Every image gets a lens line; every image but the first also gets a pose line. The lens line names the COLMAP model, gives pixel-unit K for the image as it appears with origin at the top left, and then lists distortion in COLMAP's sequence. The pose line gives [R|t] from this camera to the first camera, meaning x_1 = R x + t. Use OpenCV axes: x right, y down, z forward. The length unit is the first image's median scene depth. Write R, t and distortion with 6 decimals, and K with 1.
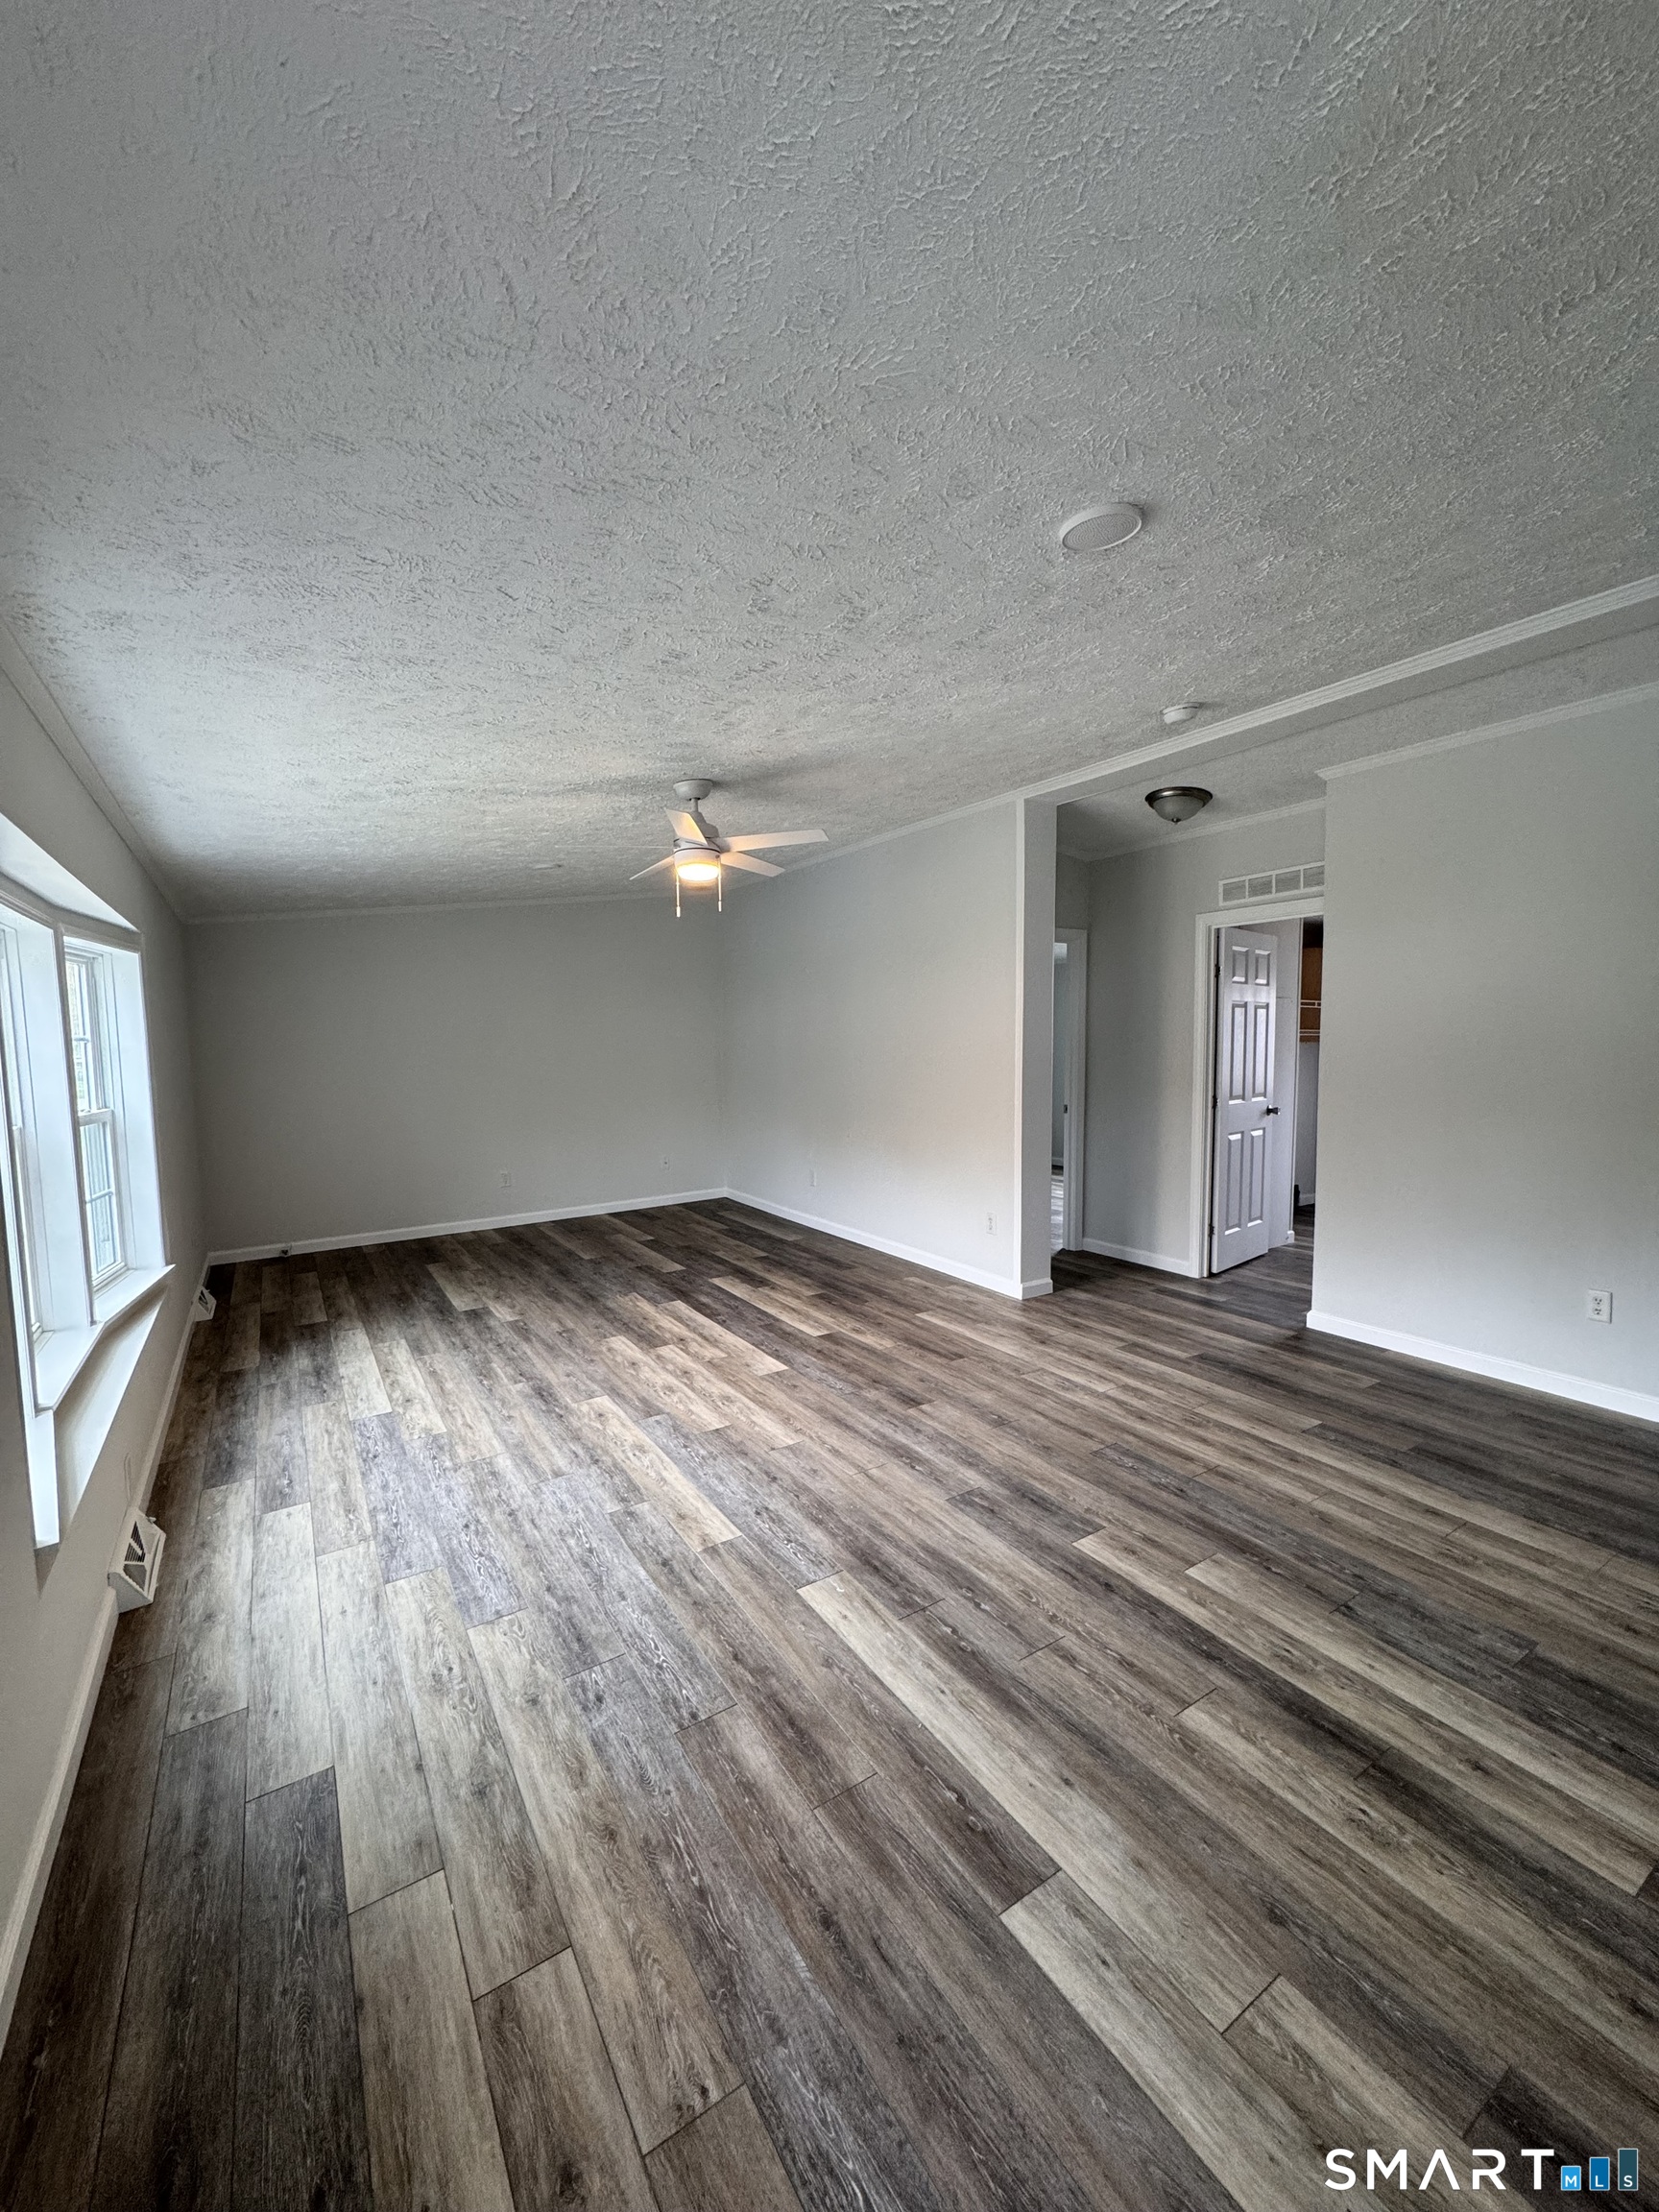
lens RADIAL K [[882.3, 0, 829.3], [0, 882.3, 1110.2], [0, 0, 1]] dist [0.002738, -0.000056]
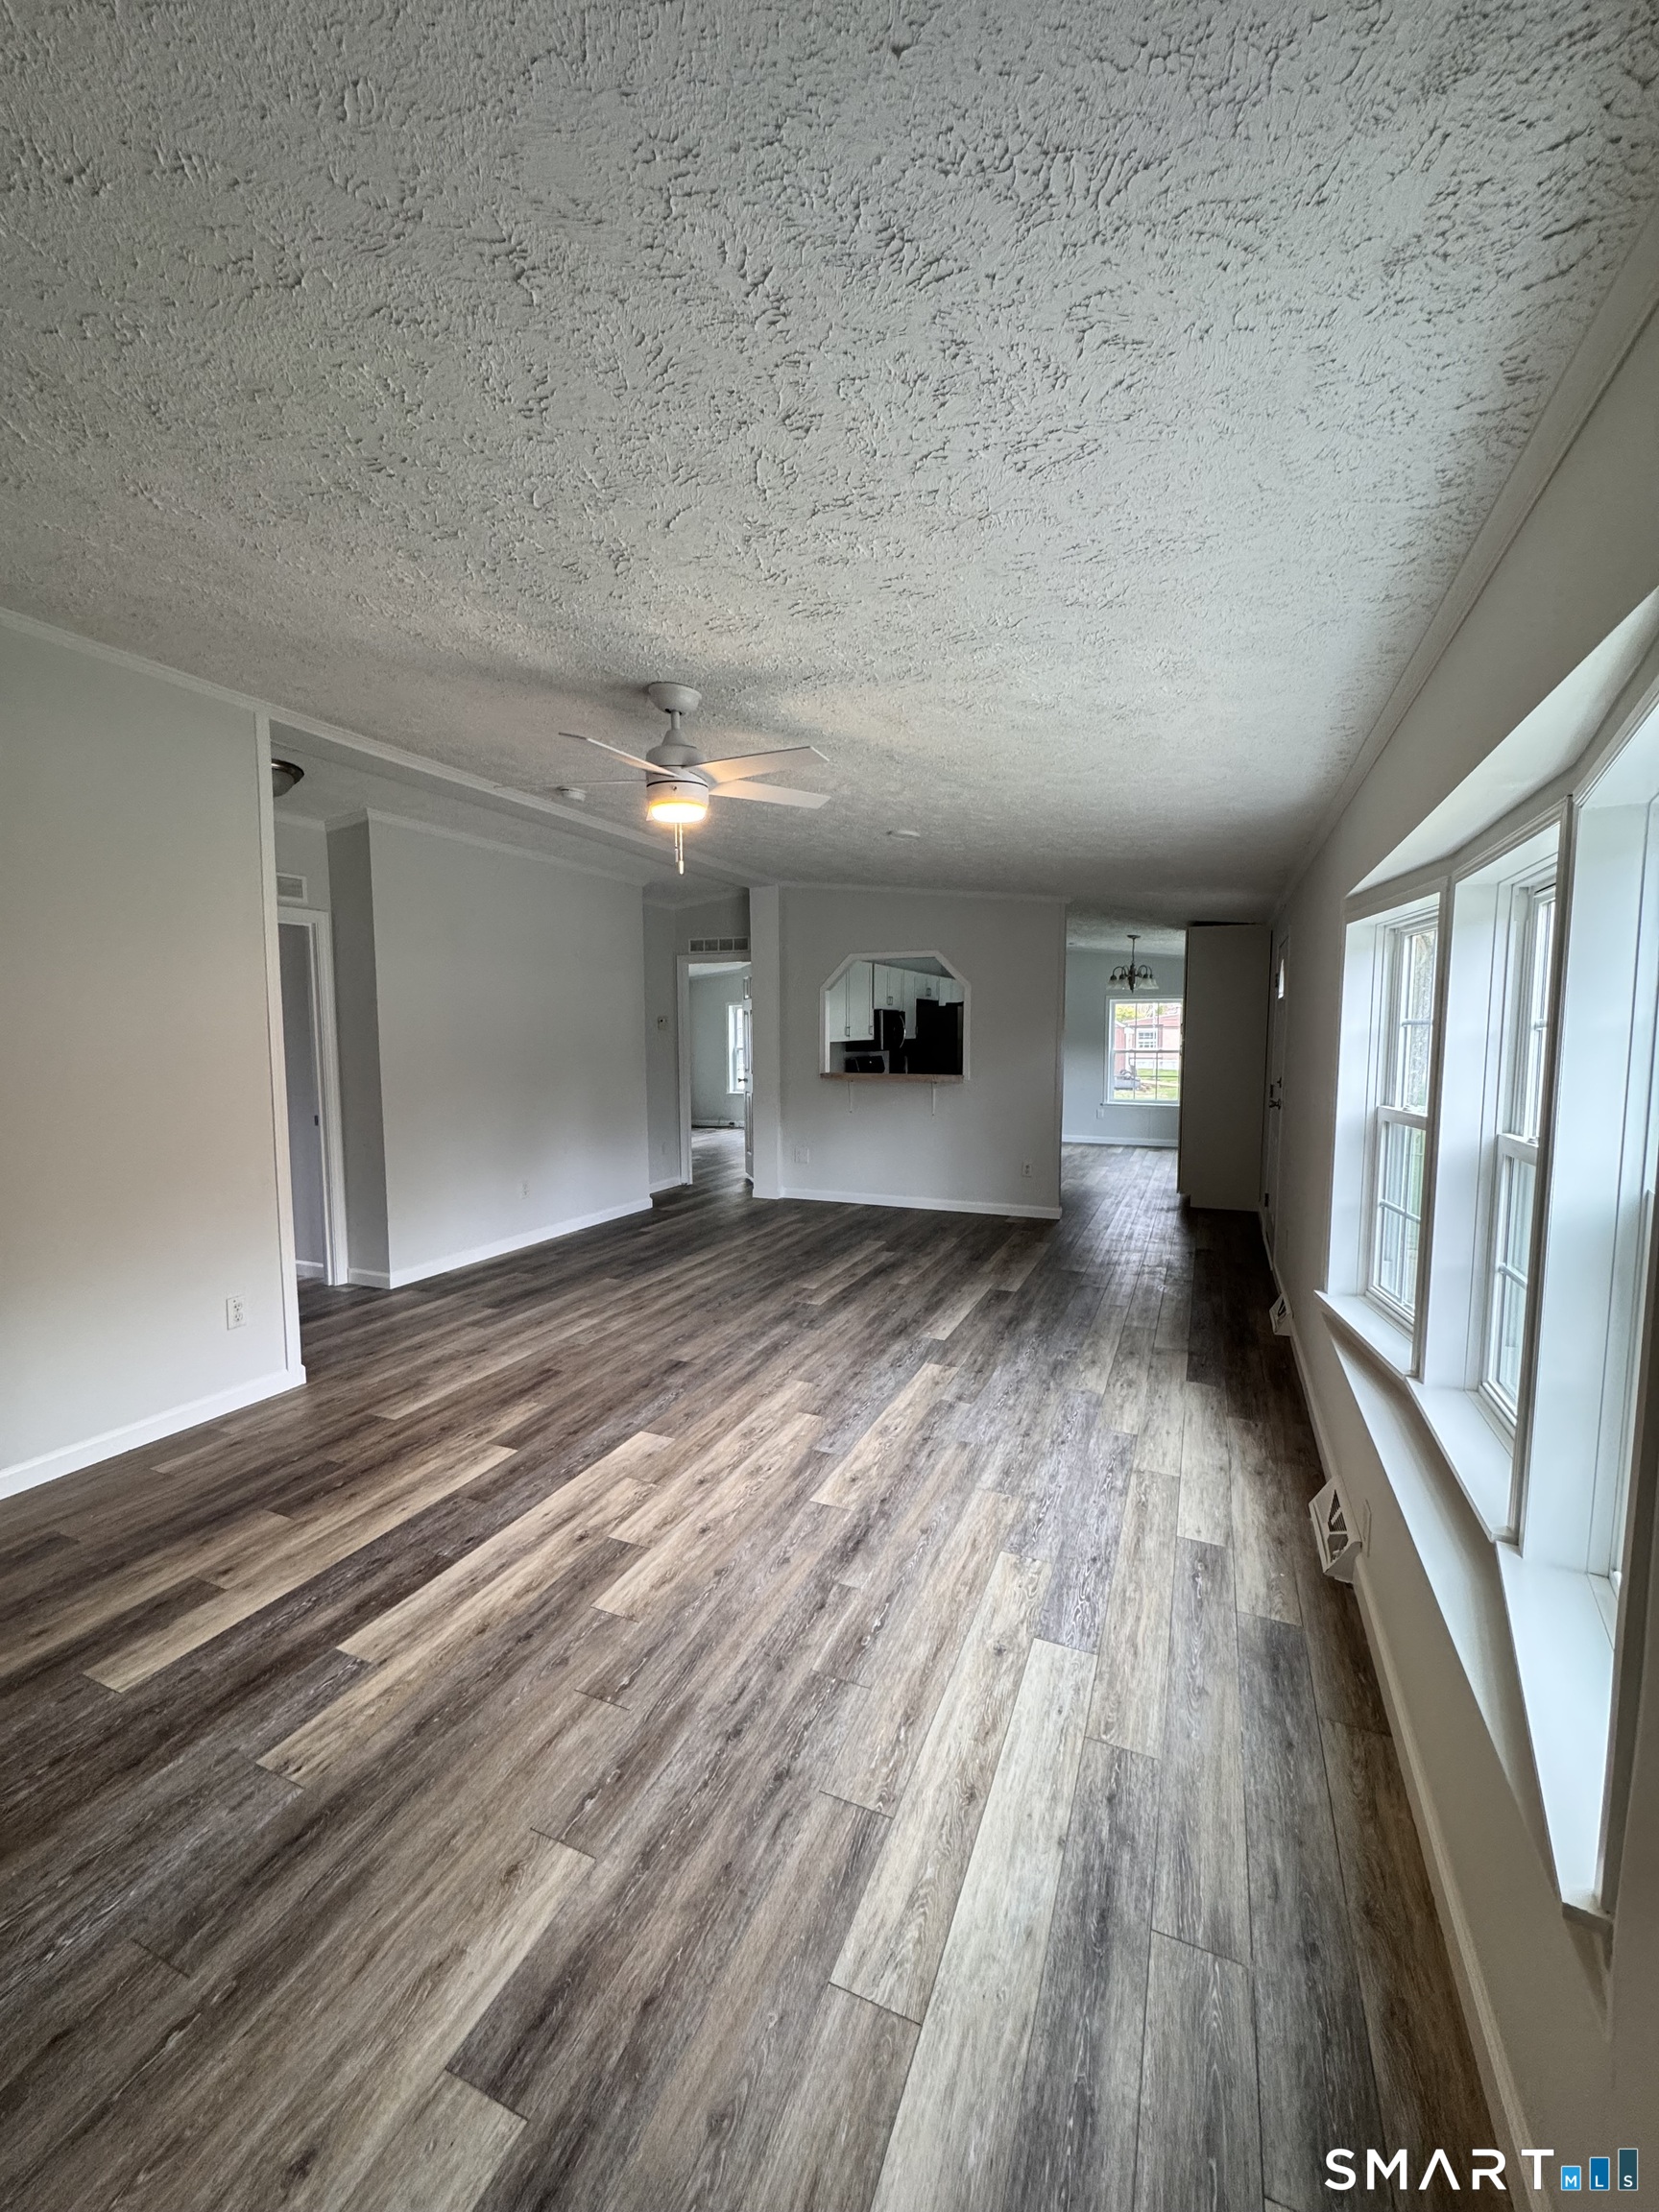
lens RADIAL K [[882.3, 0, 829.8], [0, 882.3, 1110.3], [0, 0, 1]] dist [0.002738, -0.000056]
pose [[-0.565805, -0.058377, 0.822470, -0.909429], [0.077750, 0.989269, 0.123703, -0.106784], [-0.820865, 0.133939, -0.555194, 1.427684]]
